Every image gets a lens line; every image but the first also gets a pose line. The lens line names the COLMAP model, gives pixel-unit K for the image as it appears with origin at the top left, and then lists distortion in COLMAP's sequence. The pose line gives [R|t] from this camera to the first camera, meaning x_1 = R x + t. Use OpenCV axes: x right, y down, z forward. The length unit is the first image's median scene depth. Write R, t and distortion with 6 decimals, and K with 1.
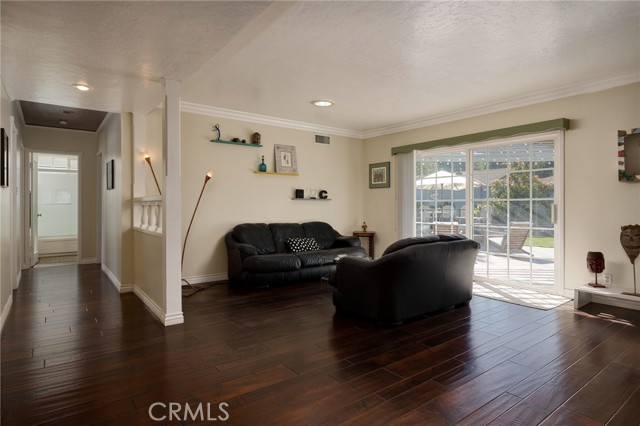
lens RADIAL K [[360.7, 0, 326.2], [0, 360.7, 206.7], [0, 0, 1]] dist [-0.008073, -0.000628]
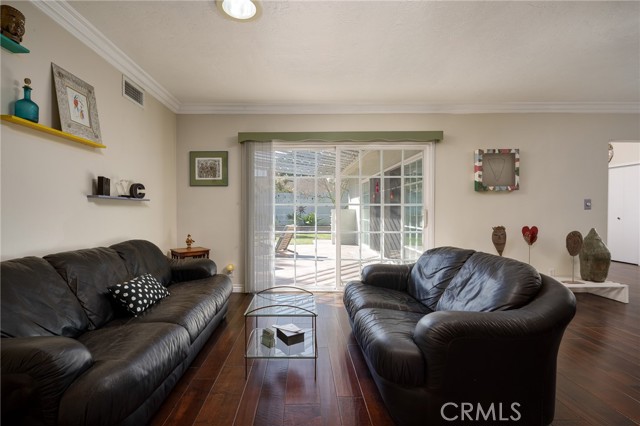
lens RADIAL K [[288.8, 0, 292.4], [0, 288.8, 214.3], [0, 0, 1]] dist [-0.011098, 0.001740]
pose [[0.625285, -0.010433, 0.780326, -0.223323], [0.001728, 0.999927, 0.011984, -0.001889], [-0.780394, -0.006145, 0.625258, 0.561595]]
